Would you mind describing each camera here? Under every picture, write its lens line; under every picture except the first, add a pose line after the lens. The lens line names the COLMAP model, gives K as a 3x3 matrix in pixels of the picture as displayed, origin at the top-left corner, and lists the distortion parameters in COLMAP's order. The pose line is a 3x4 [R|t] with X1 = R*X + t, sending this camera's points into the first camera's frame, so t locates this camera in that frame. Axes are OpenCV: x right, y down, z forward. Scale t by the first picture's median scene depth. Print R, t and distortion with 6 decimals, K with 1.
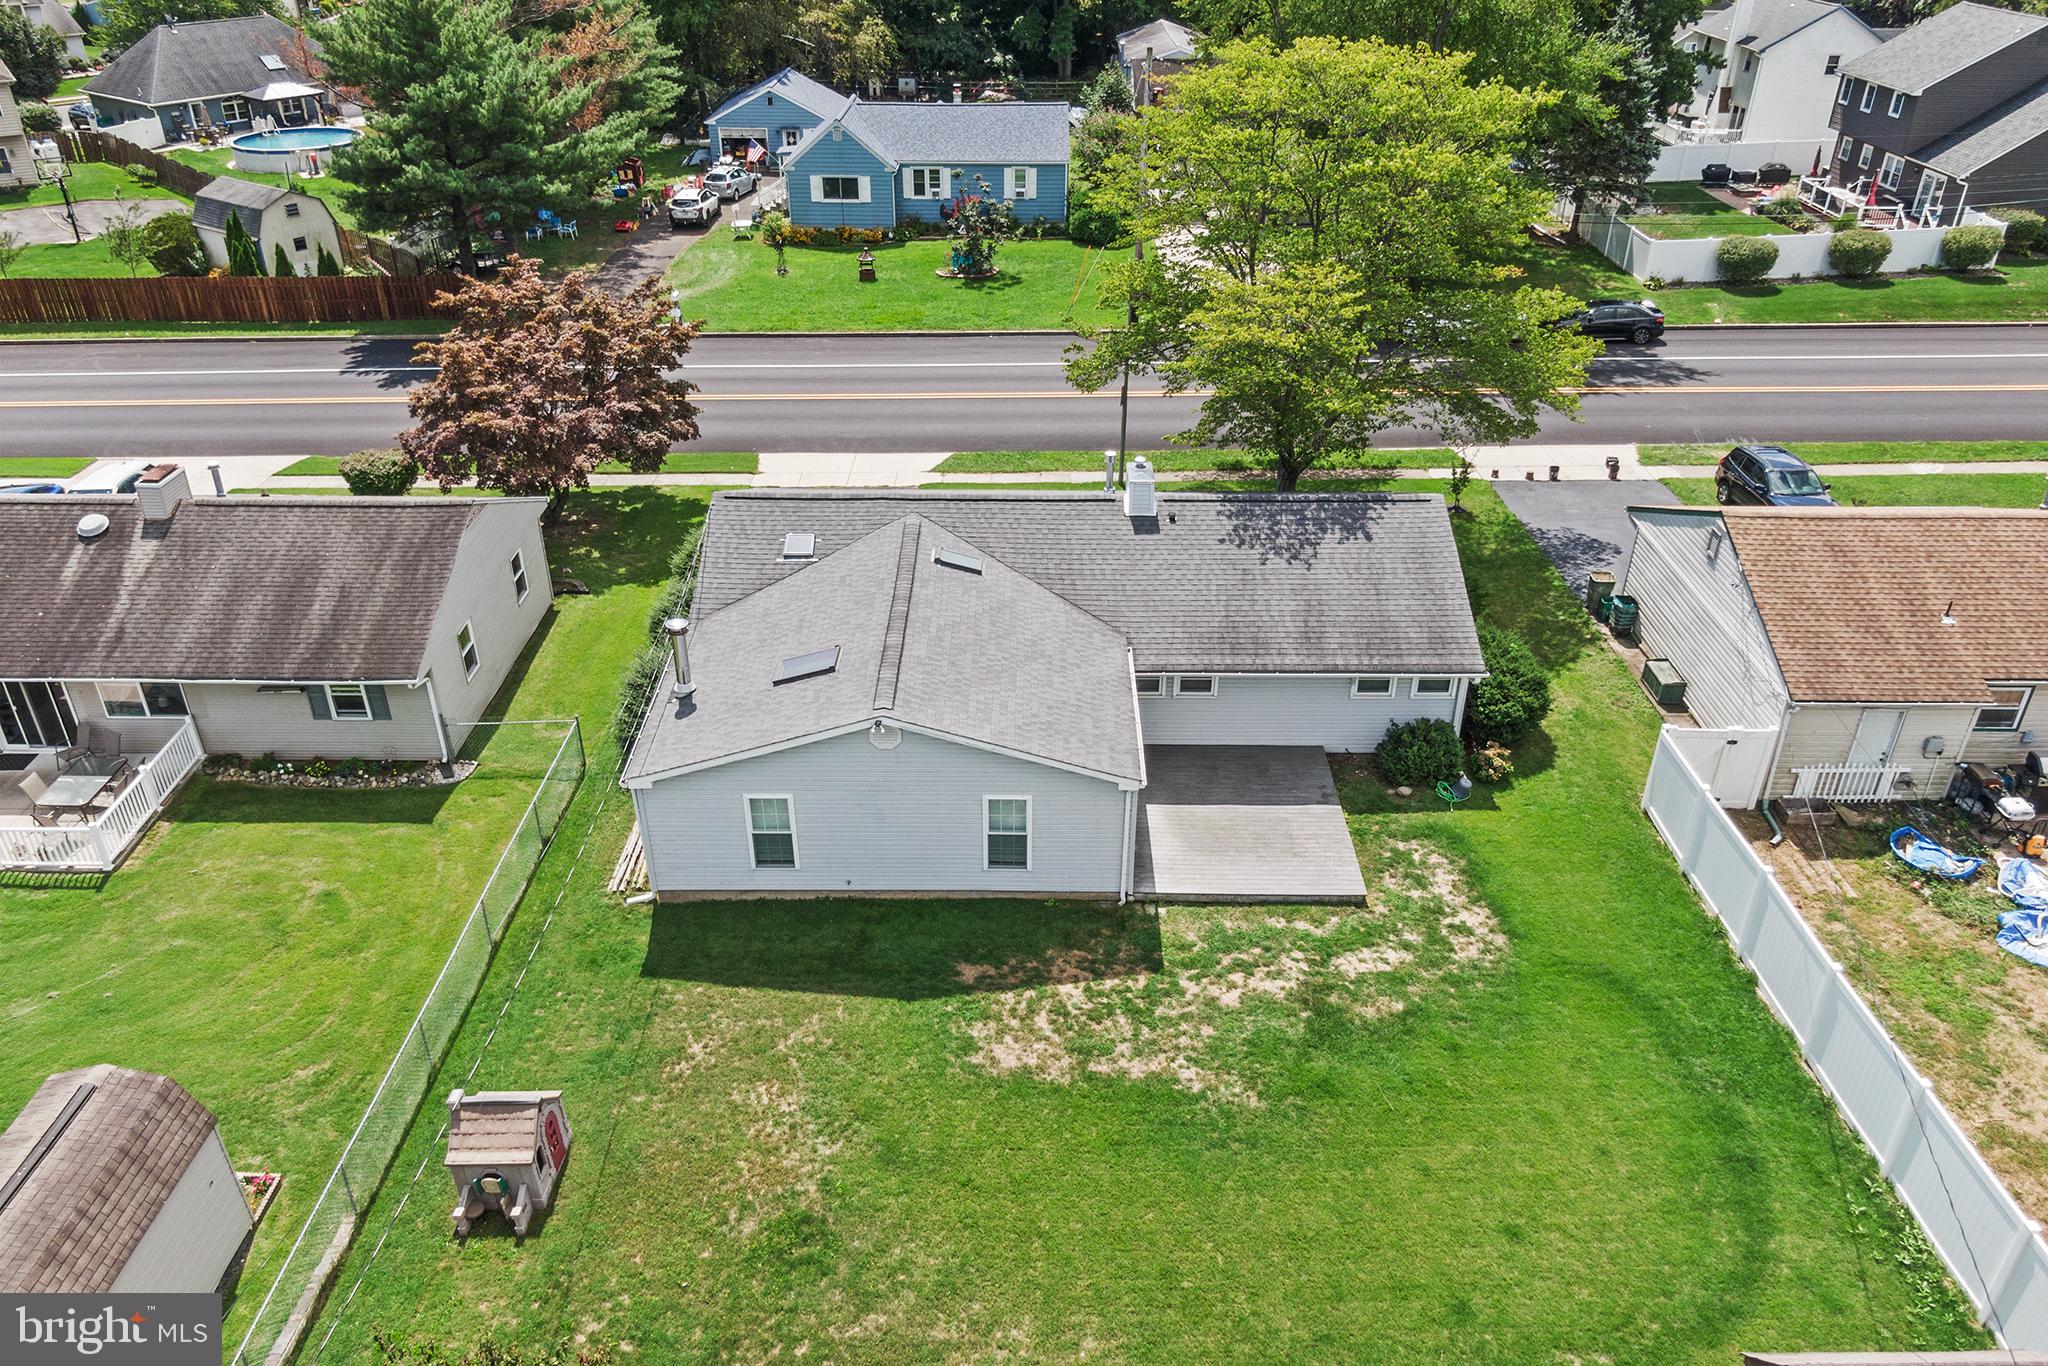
lens RADIAL K [[1443.8, 0, 1027.5], [0, 1443.8, 679.2], [0, 0, 1]] dist [0.020048, -0.034779]
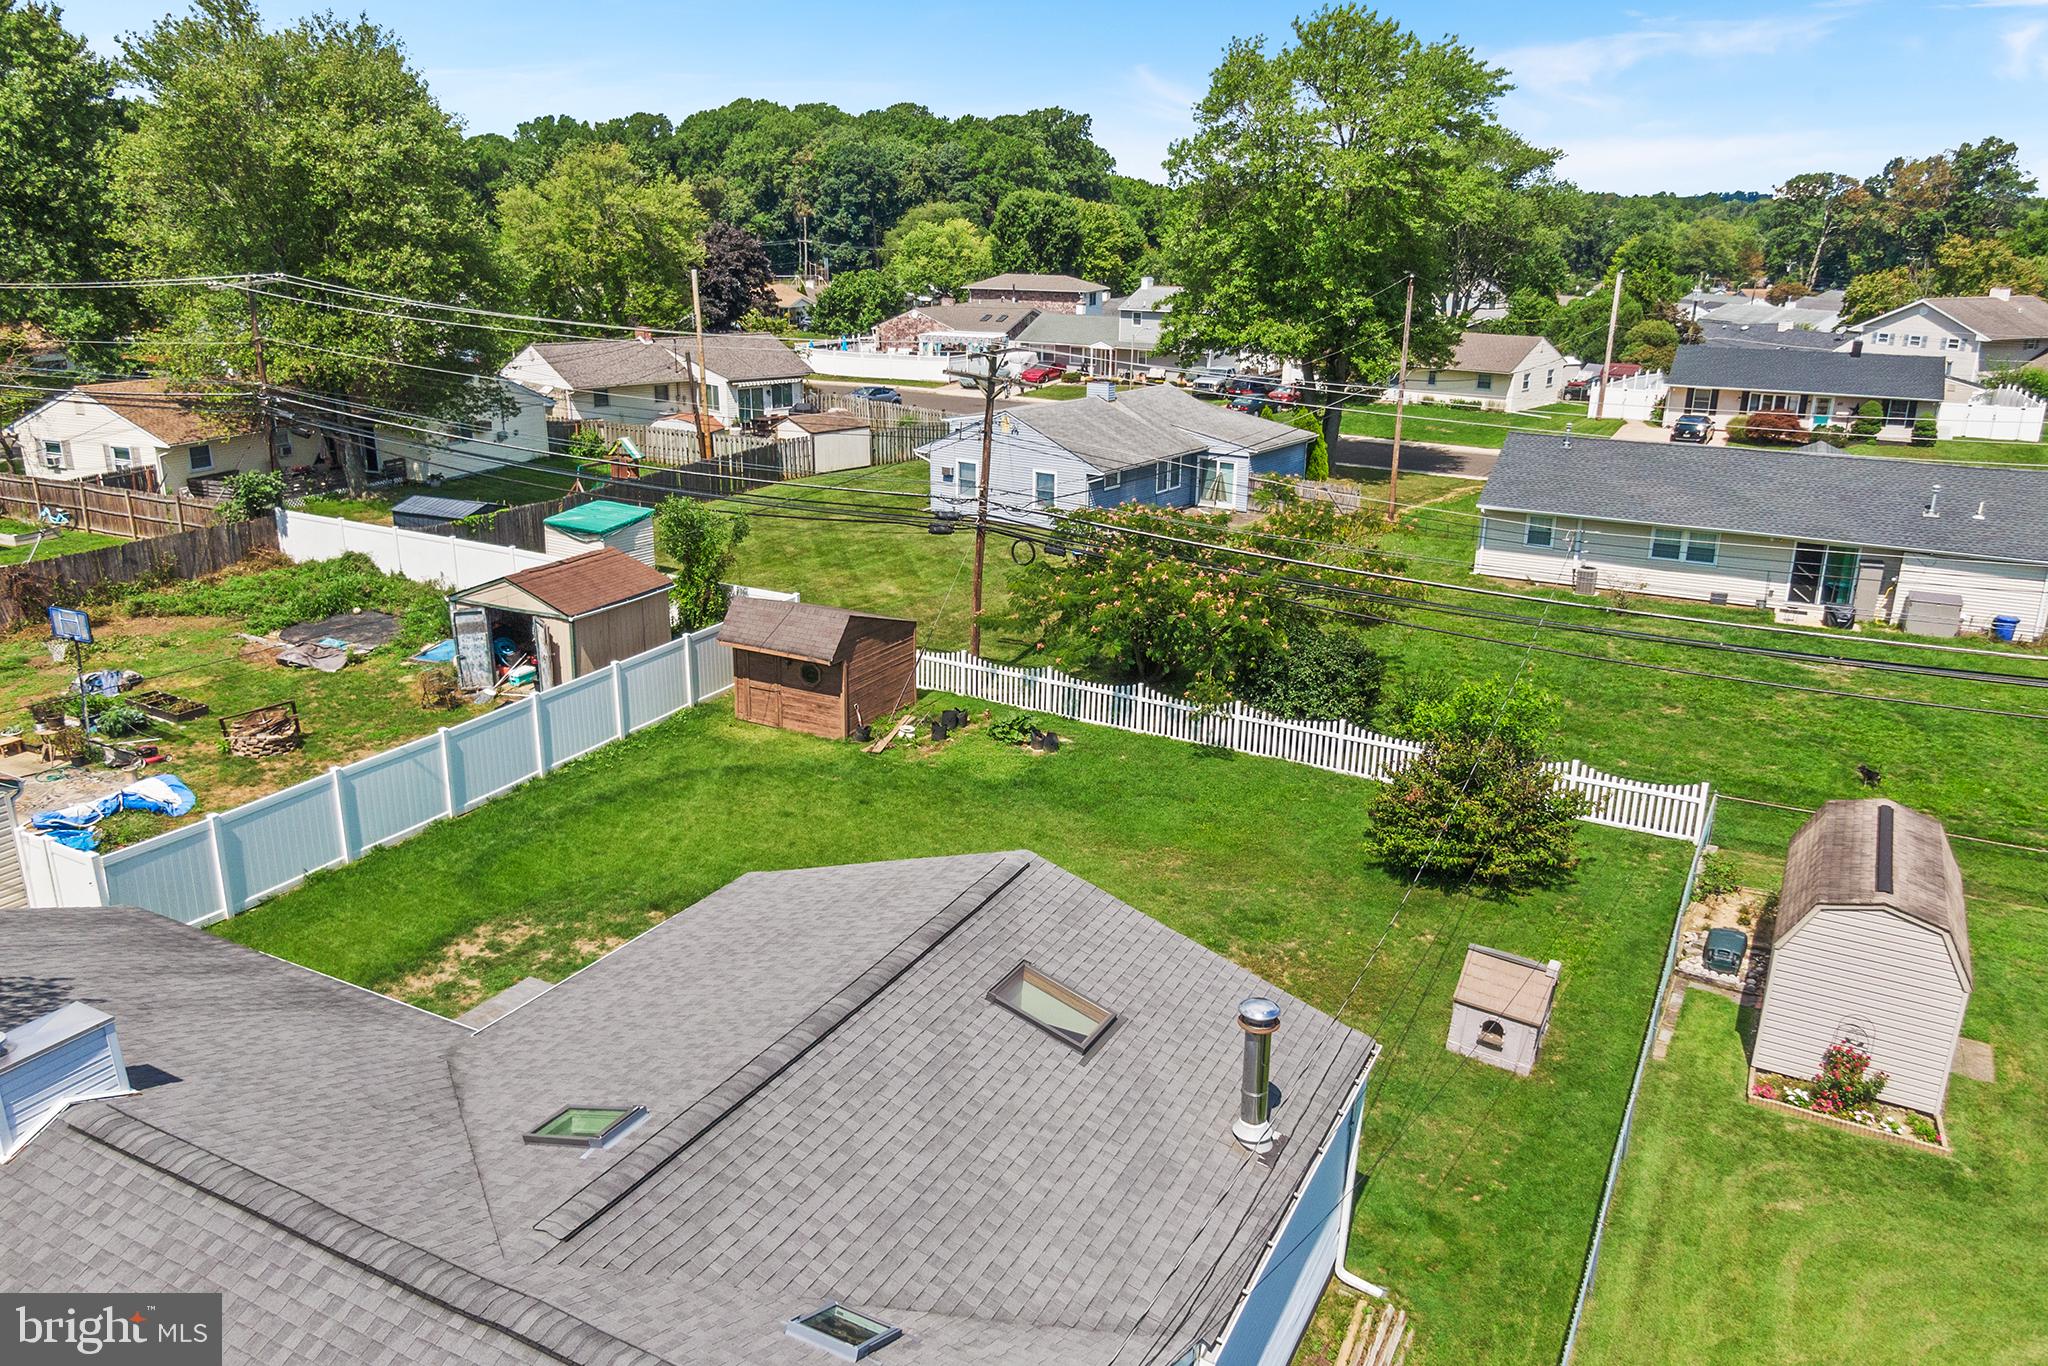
lens RADIAL K [[1443.8, 0, 1024.1], [0, 1443.8, 690.1], [0, 0, 1]] dist [0.020048, -0.034779]
pose [[-0.885046, -0.155167, 0.438881, -0.340038], [0.223825, 0.684823, 0.693484, -0.449072], [-0.408162, 0.711998, -0.571370, 1.116798]]
